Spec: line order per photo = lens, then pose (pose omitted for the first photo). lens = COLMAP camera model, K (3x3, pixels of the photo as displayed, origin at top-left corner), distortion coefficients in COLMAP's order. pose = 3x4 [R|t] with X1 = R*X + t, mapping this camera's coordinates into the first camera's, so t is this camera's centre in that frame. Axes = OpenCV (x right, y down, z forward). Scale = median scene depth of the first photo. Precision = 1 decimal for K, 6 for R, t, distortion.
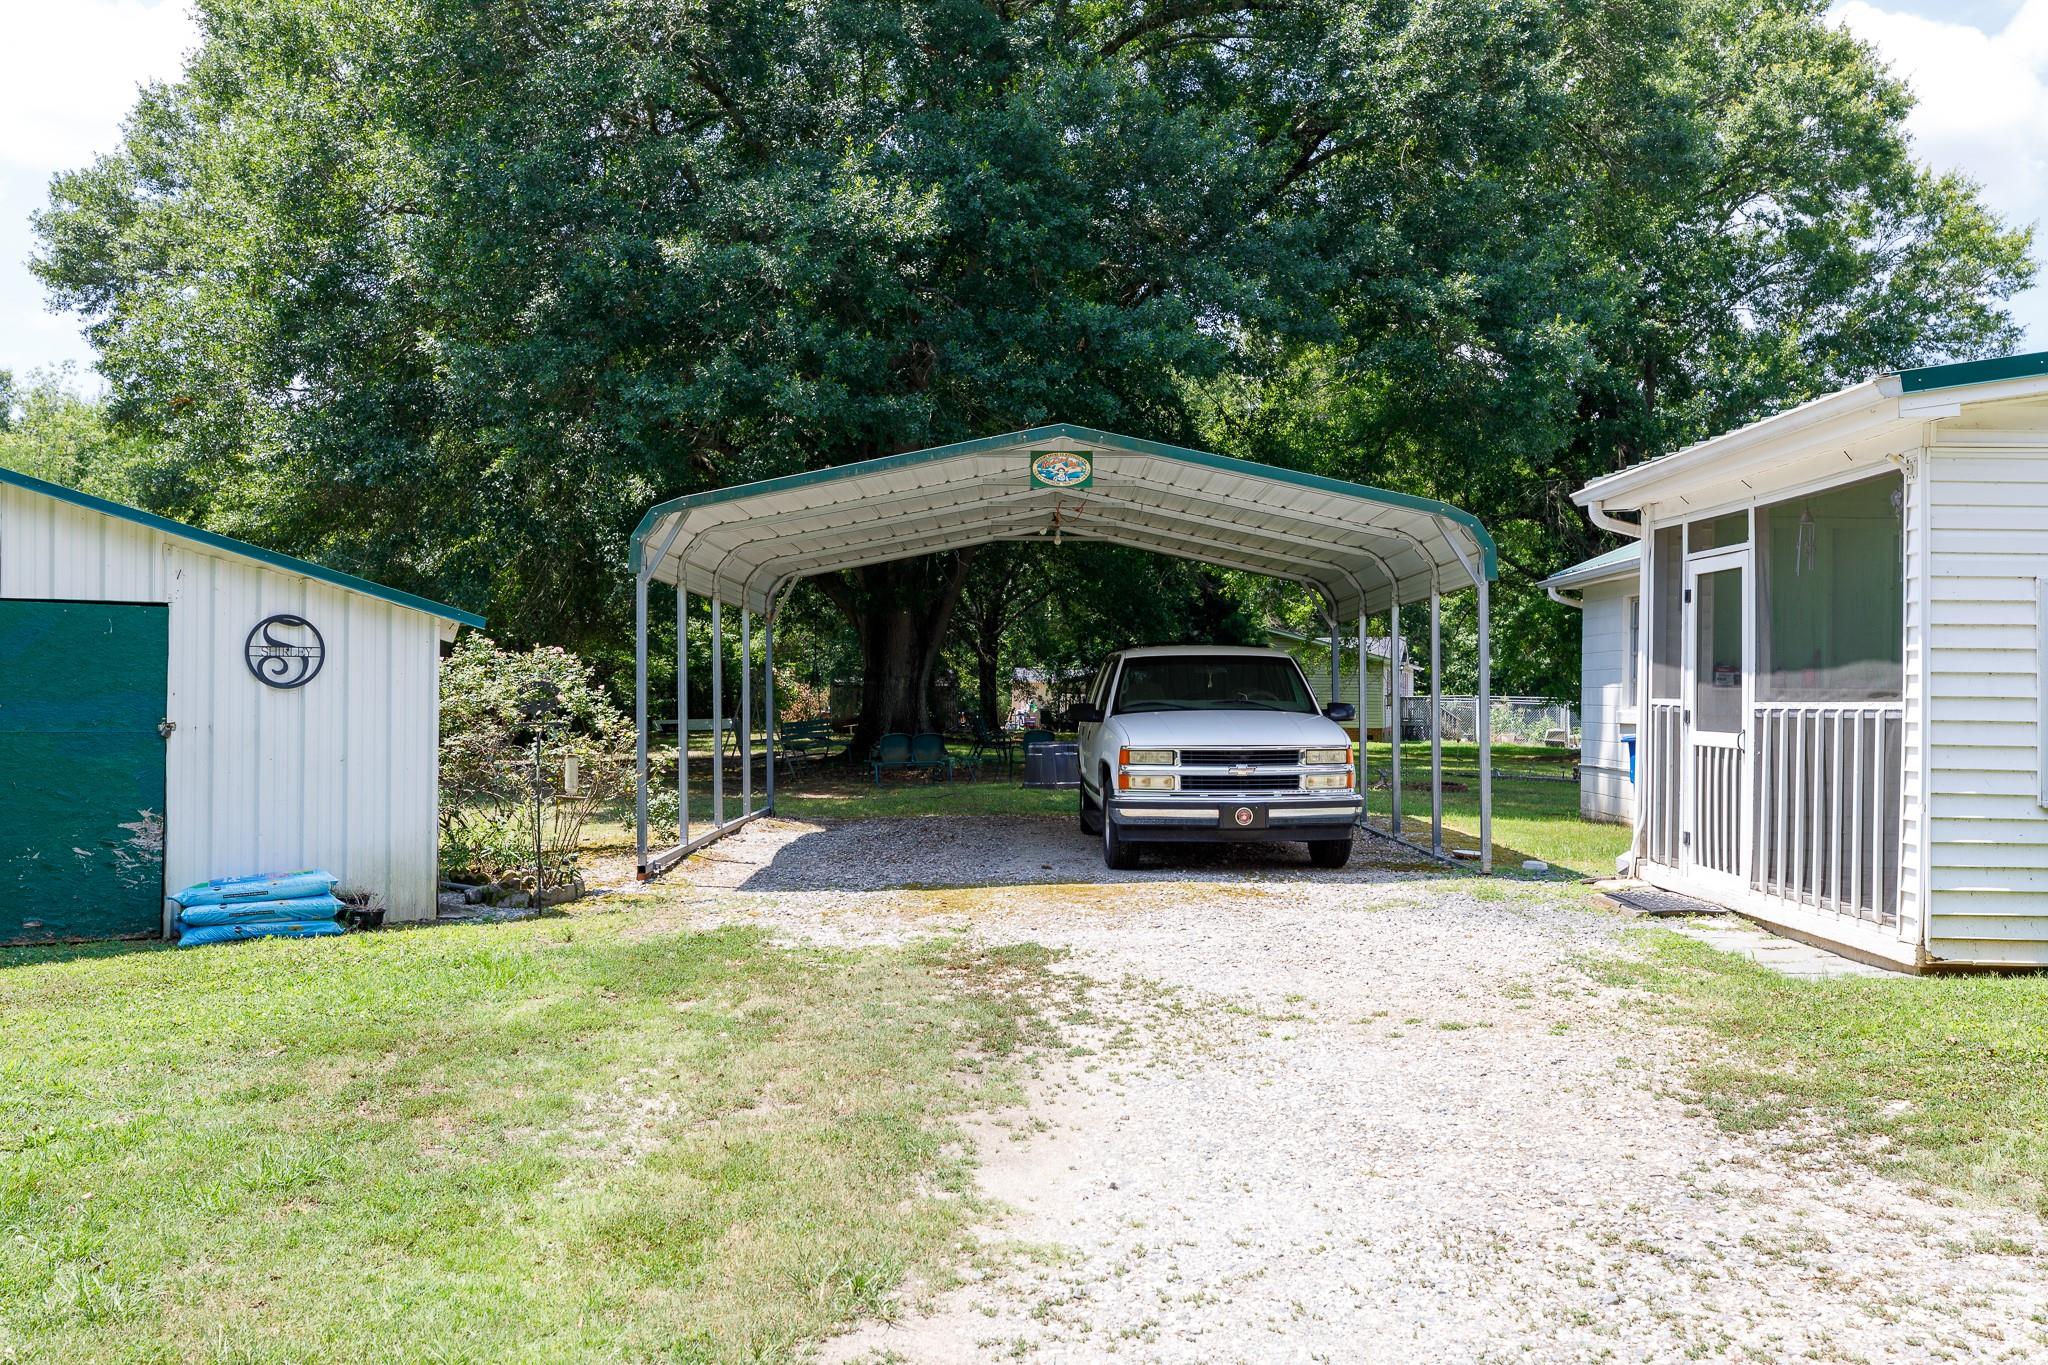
lens RADIAL K [[1716.9, 0, 1021.2], [0, 1716.9, 672.3], [0, 0, 1]] dist [-0.012578, 0.017165]
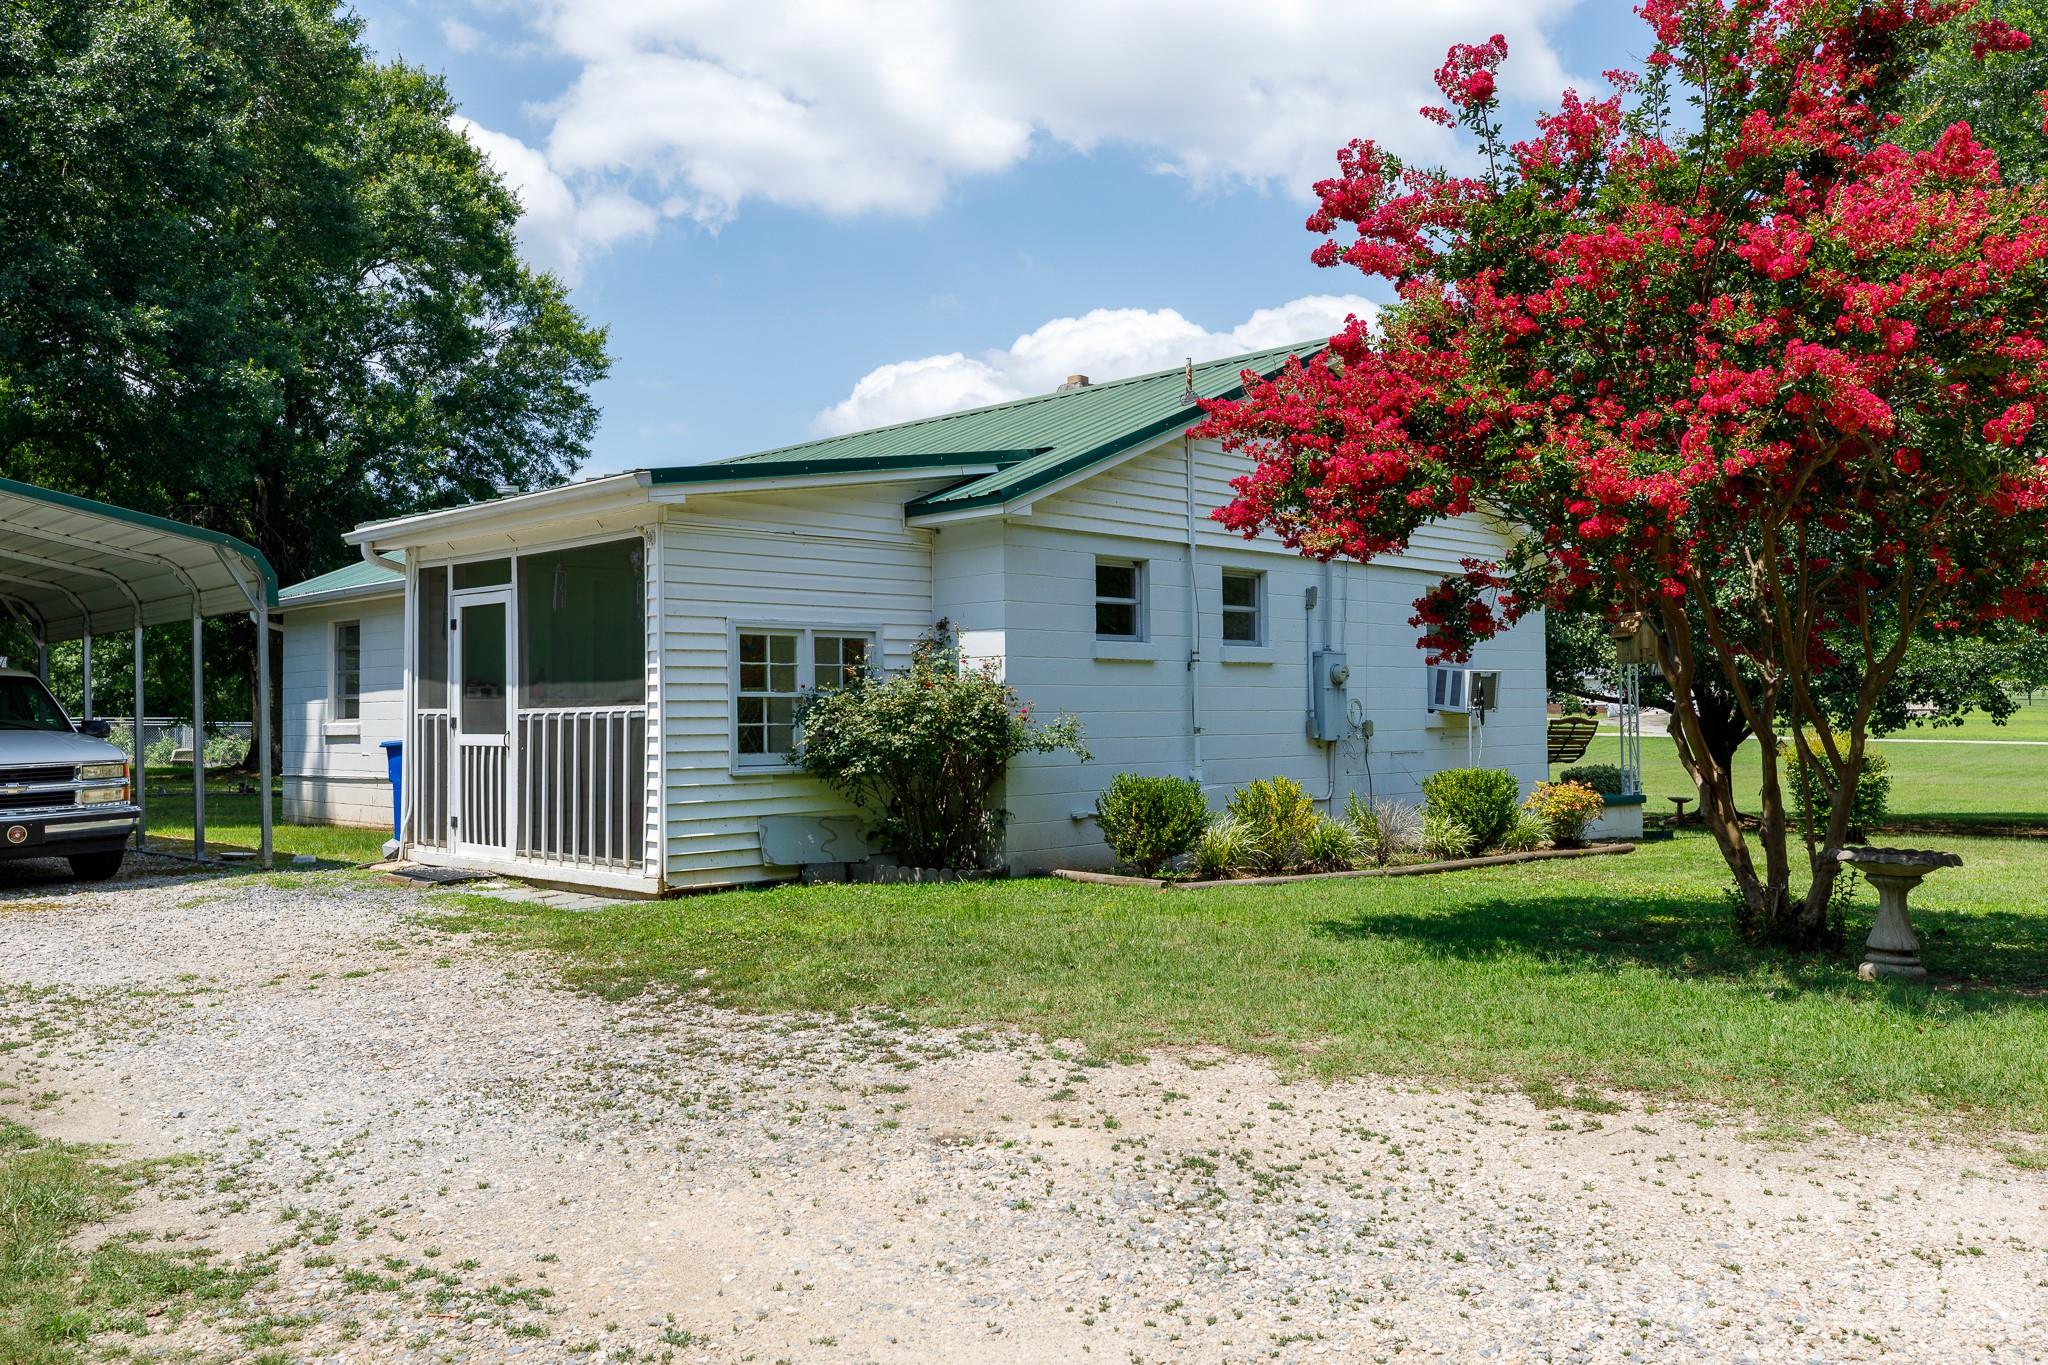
lens RADIAL K [[1636.1, 0, 996.2], [0, 1636.1, 654.5], [0, 0, 1]] dist [0.017104, 0.004623]
pose [[0.703657, 0.004927, 0.710523, -0.167634], [0.011456, 0.999767, -0.018278, 0.002770], [-0.710447, 0.021002, 0.703437, -0.100551]]
